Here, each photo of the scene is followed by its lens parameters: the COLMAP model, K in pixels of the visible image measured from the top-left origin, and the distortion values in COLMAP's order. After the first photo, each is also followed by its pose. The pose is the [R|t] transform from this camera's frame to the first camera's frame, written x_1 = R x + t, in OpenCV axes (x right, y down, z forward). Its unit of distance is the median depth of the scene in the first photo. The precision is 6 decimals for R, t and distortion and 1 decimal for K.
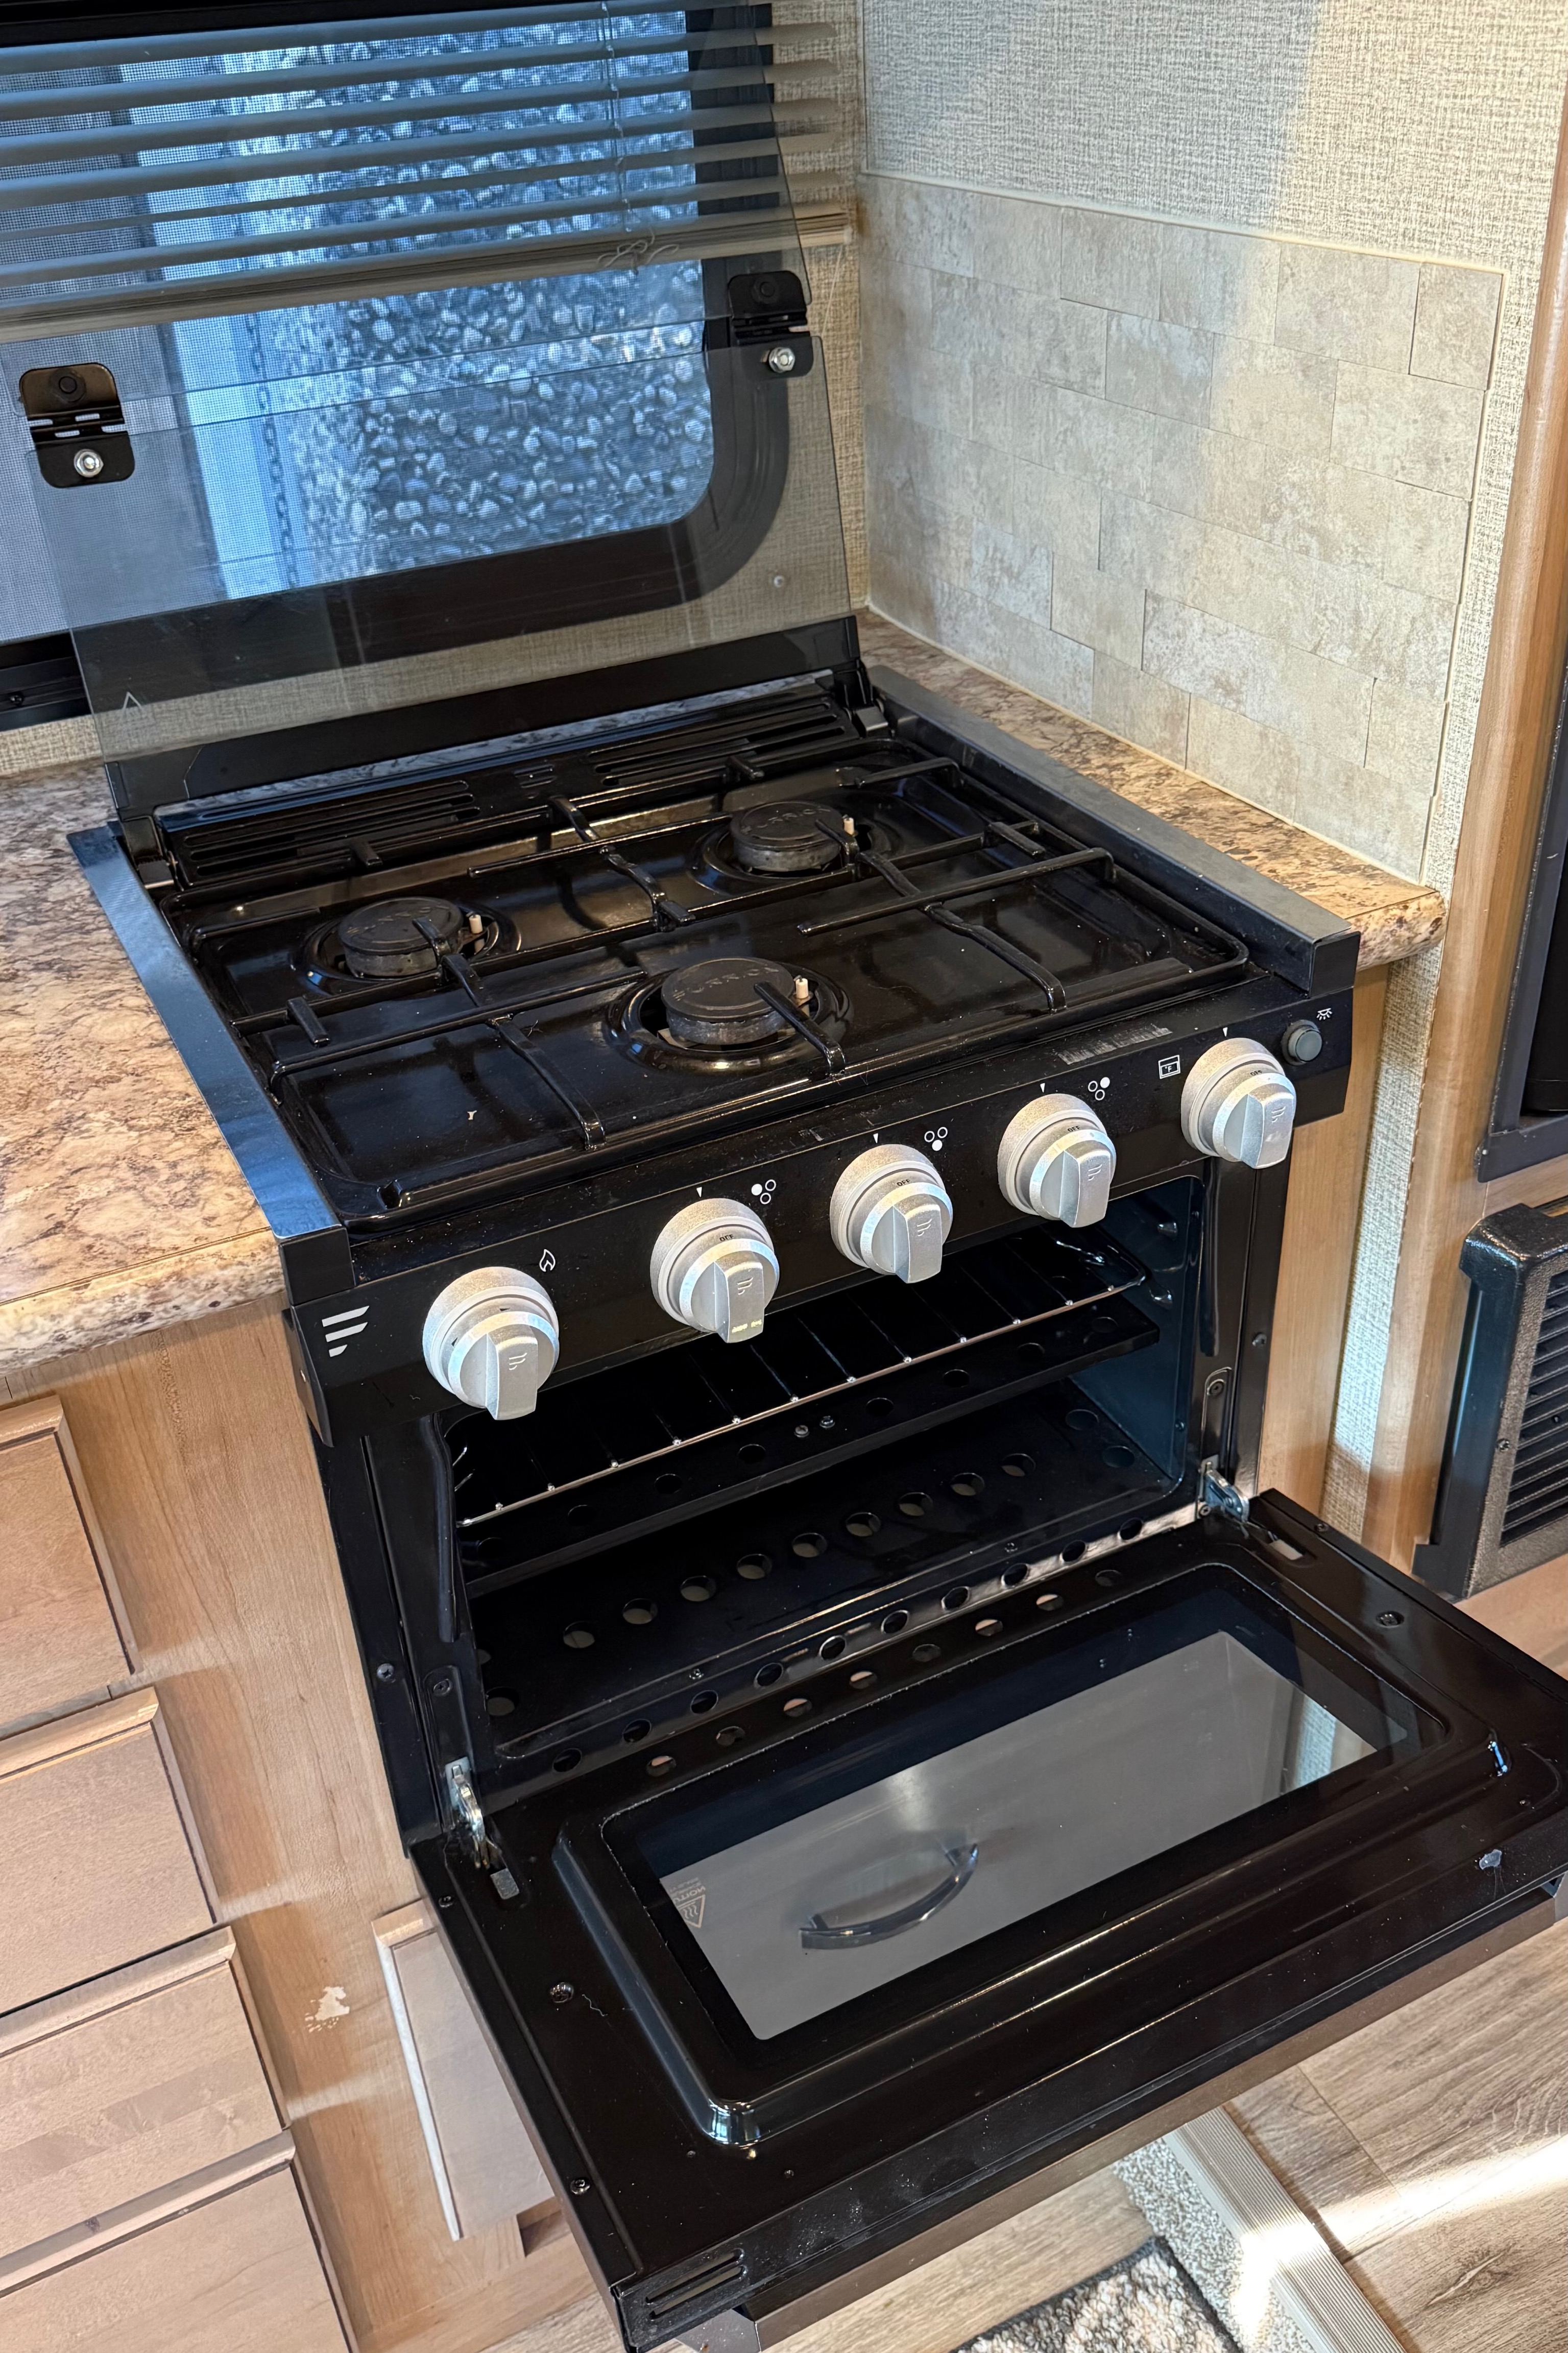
lens RADIAL K [[1970.5, 0, 784.0], [0, 1970.5, 1176.5], [0, 0, 1]] dist [0.122004, -0.213180]
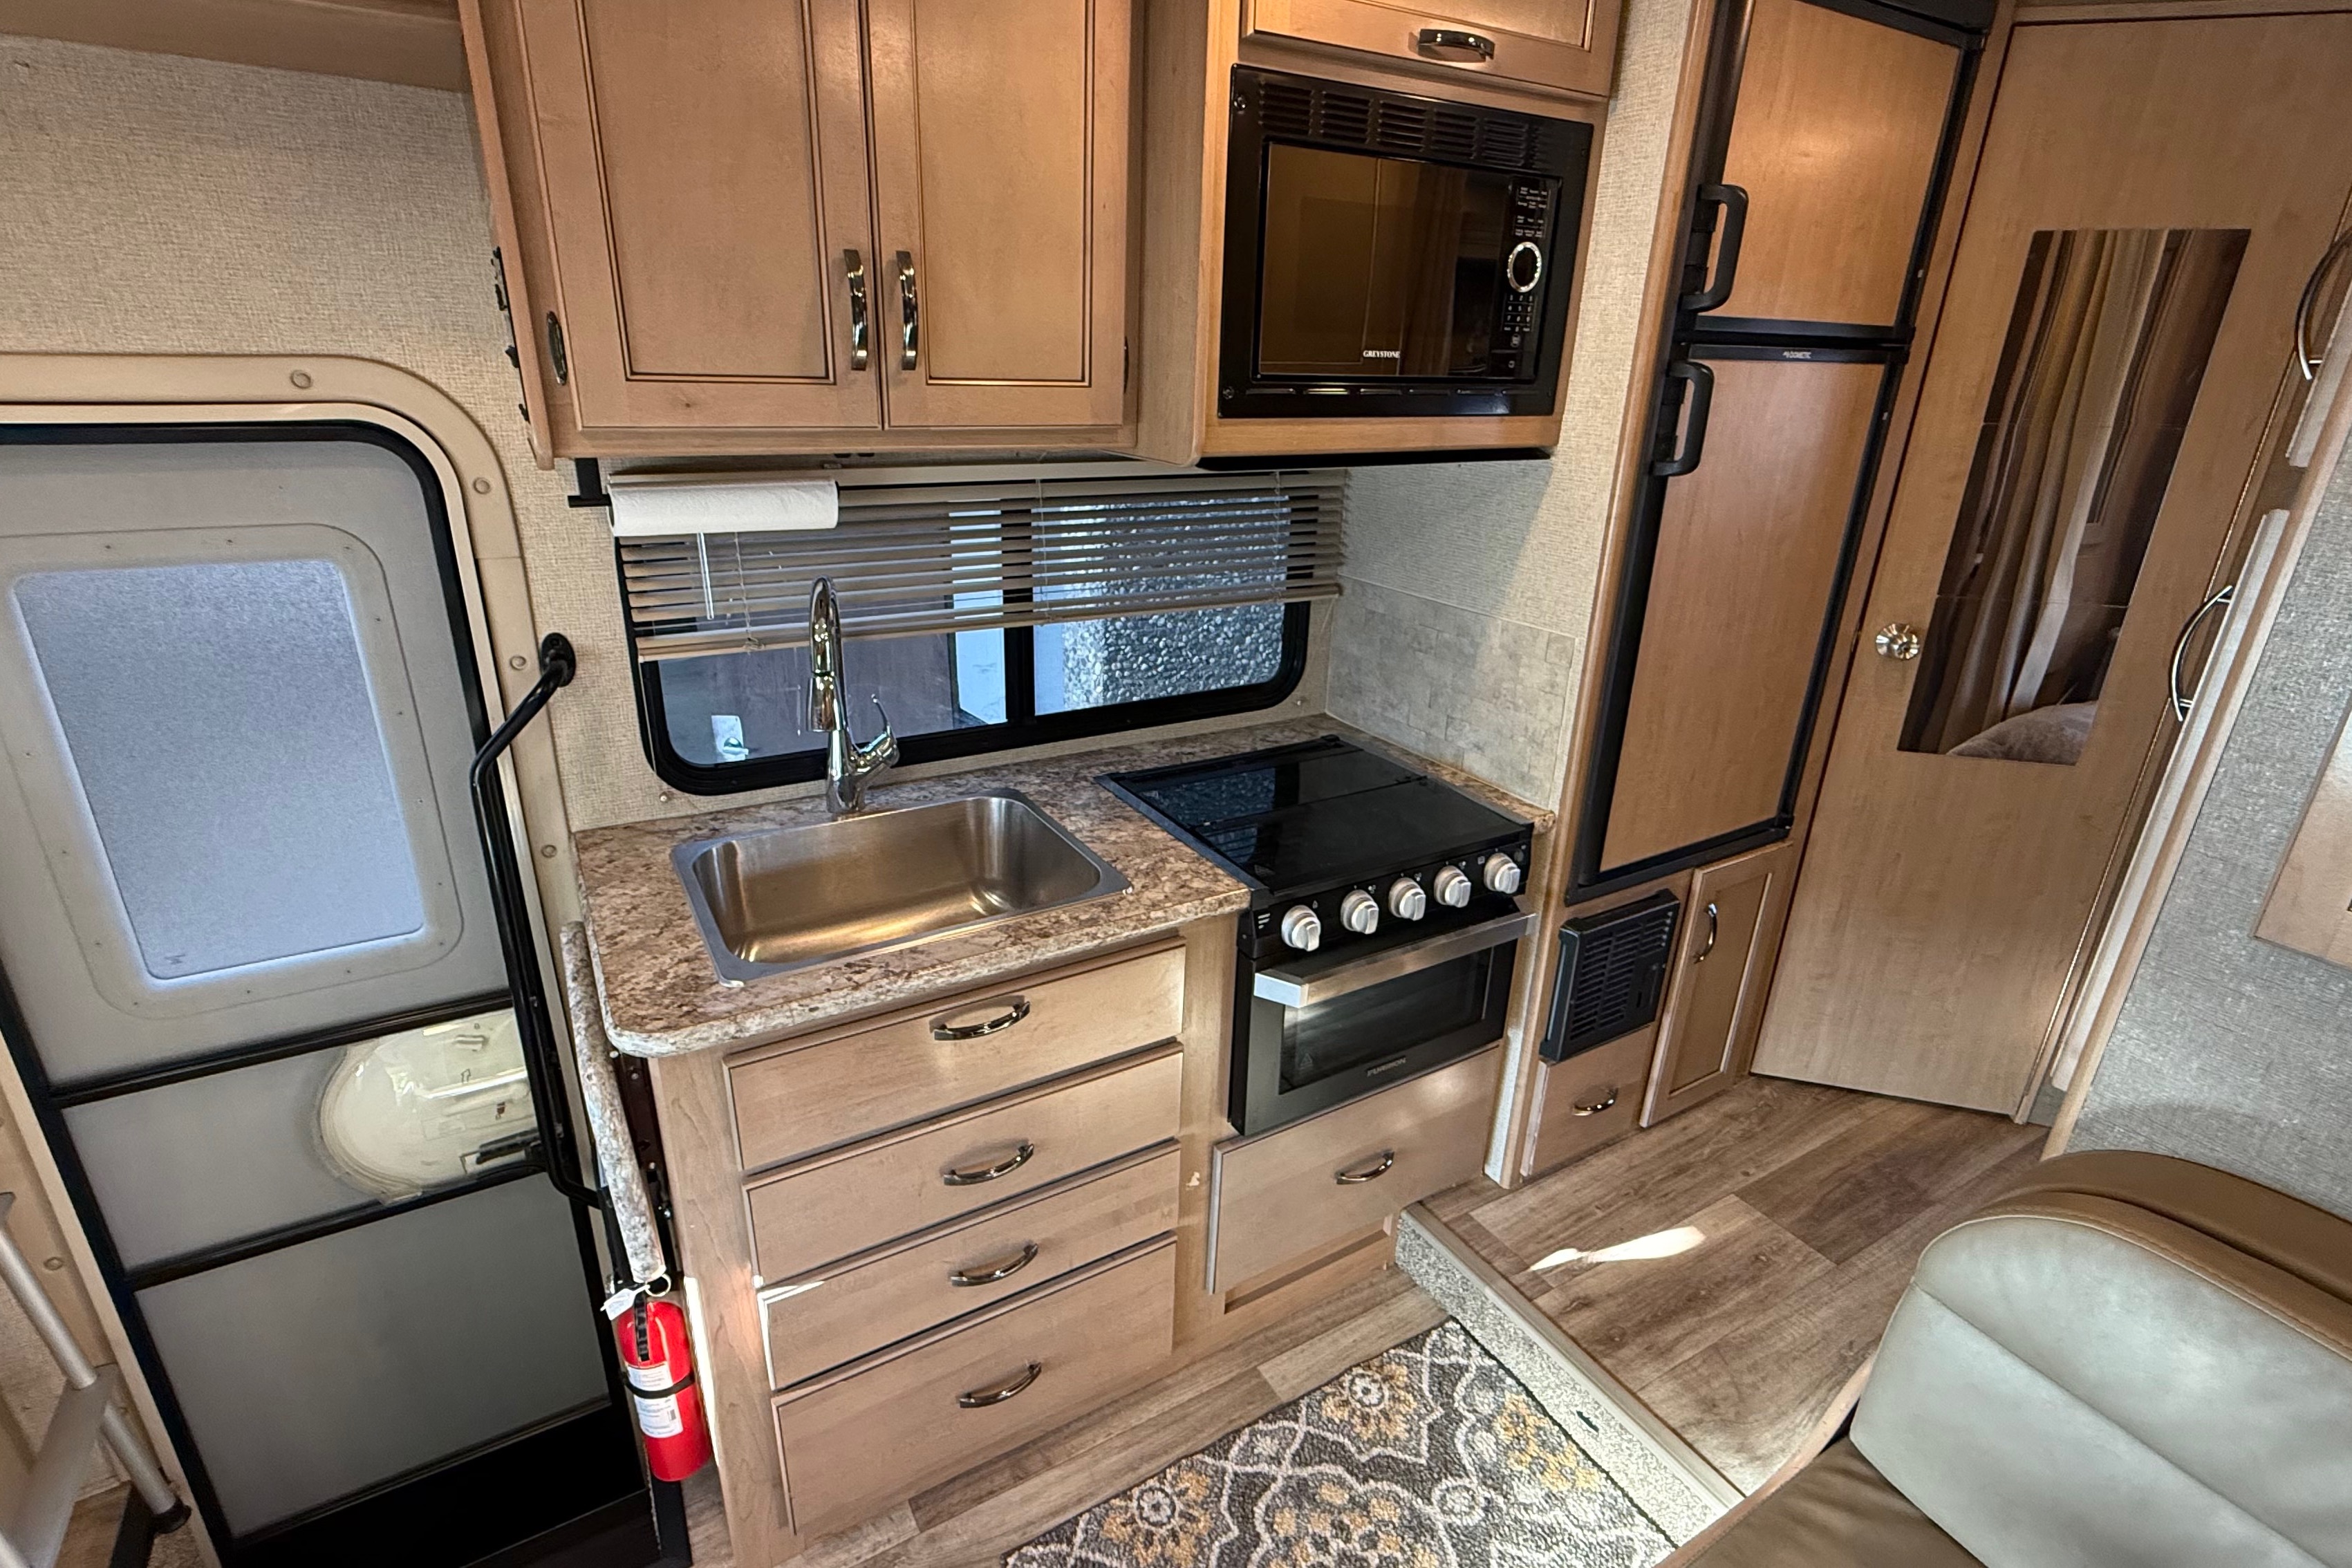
lens RADIAL K [[1109.7, 0, 1171.0], [0, 1109.7, 787.5], [0, 0, 1]] dist [0.000789, 0.000040]
pose [[0.994006, 0.045668, 0.099329, -0.446726], [-0.025089, 0.979614, -0.199319, 0.182282], [-0.106406, 0.195632, 0.974888, -0.657386]]
